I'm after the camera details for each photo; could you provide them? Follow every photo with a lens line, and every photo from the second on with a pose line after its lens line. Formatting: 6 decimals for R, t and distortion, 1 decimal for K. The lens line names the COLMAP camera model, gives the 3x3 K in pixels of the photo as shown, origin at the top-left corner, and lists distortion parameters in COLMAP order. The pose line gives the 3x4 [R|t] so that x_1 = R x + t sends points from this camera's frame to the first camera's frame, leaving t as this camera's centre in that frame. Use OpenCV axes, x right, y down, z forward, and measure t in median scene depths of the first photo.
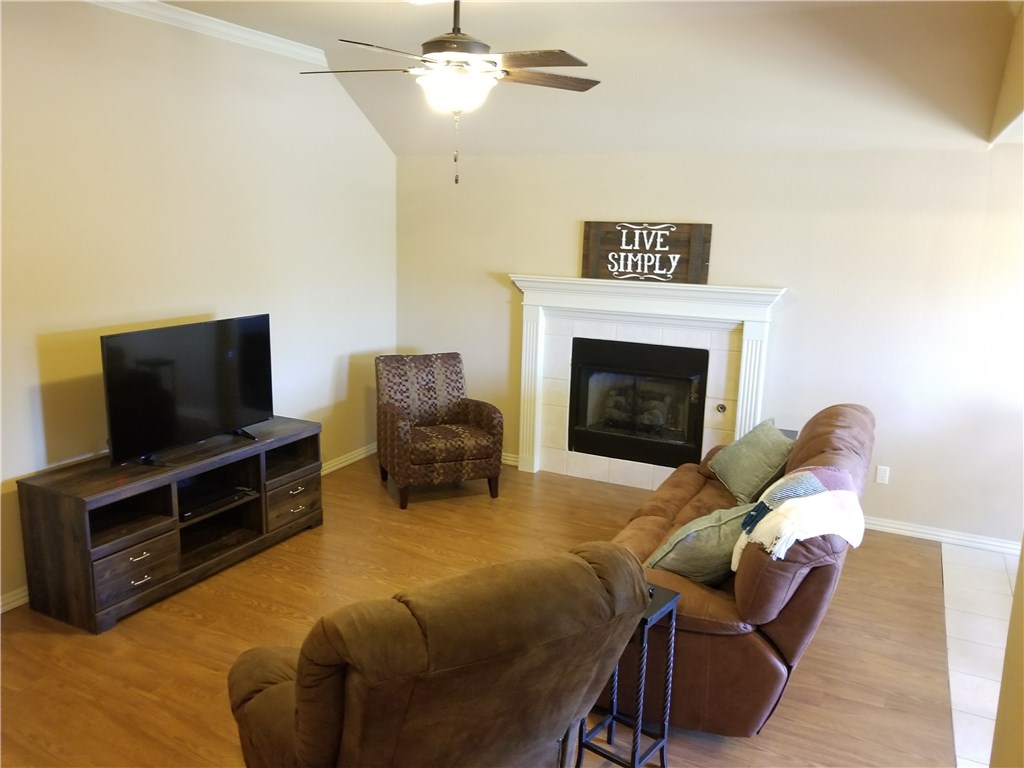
lens RADIAL K [[785.9, 0, 504.3], [0, 785.9, 383.3], [0, 0, 1]] dist [0.032555, -0.016328]
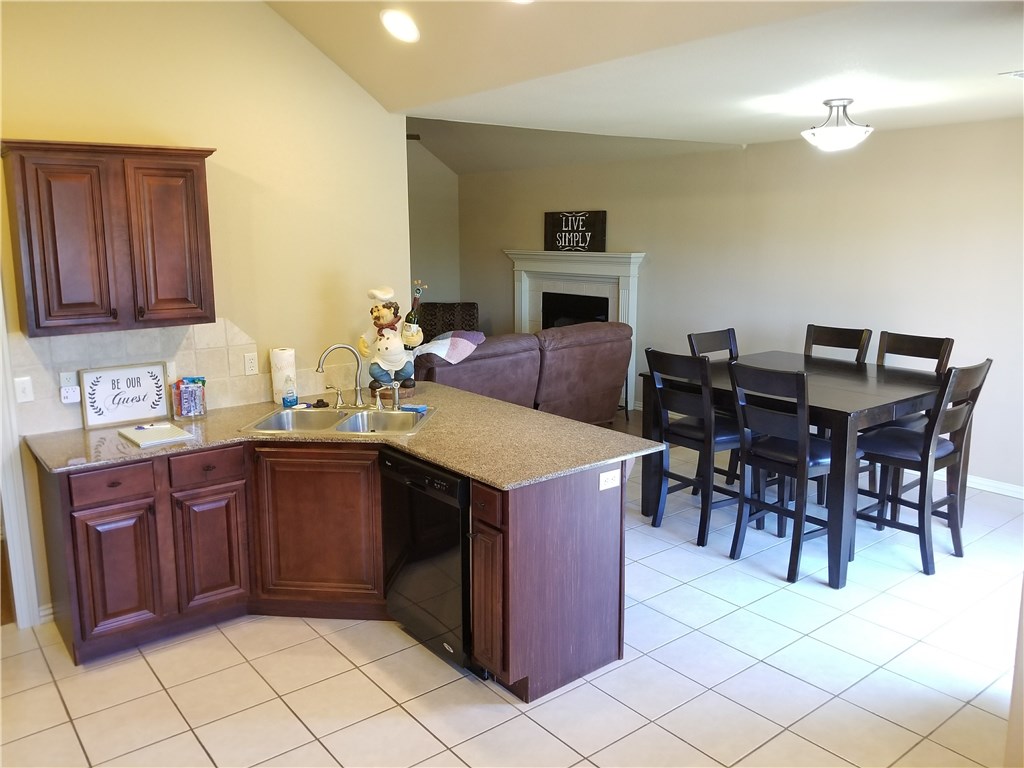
lens RADIAL K [[785.9, 0, 510.7], [0, 785.9, 382.0], [0, 0, 1]] dist [0.032555, -0.016328]
pose [[0.903377, 0.048594, -0.426086, 0.710861], [-0.054438, 0.998516, -0.001542, 0.122433], [0.425379, 0.024588, 0.904681, -0.373773]]
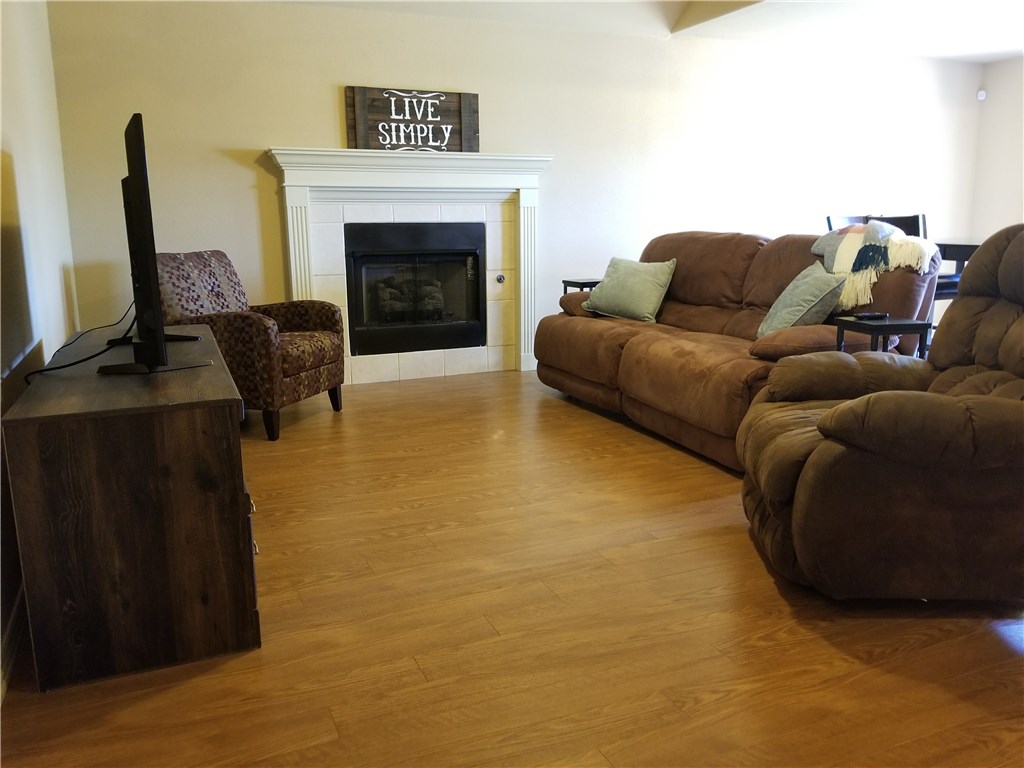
lens RADIAL K [[785.9, 0, 505.7], [0, 785.9, 379.8], [0, 0, 1]] dist [0.032555, -0.016328]
pose [[0.643087, -0.181026, 0.744089, -0.510862], [0.182432, 0.979899, 0.080727, 0.078502], [-0.743746, 0.083831, 0.663185, 0.319404]]
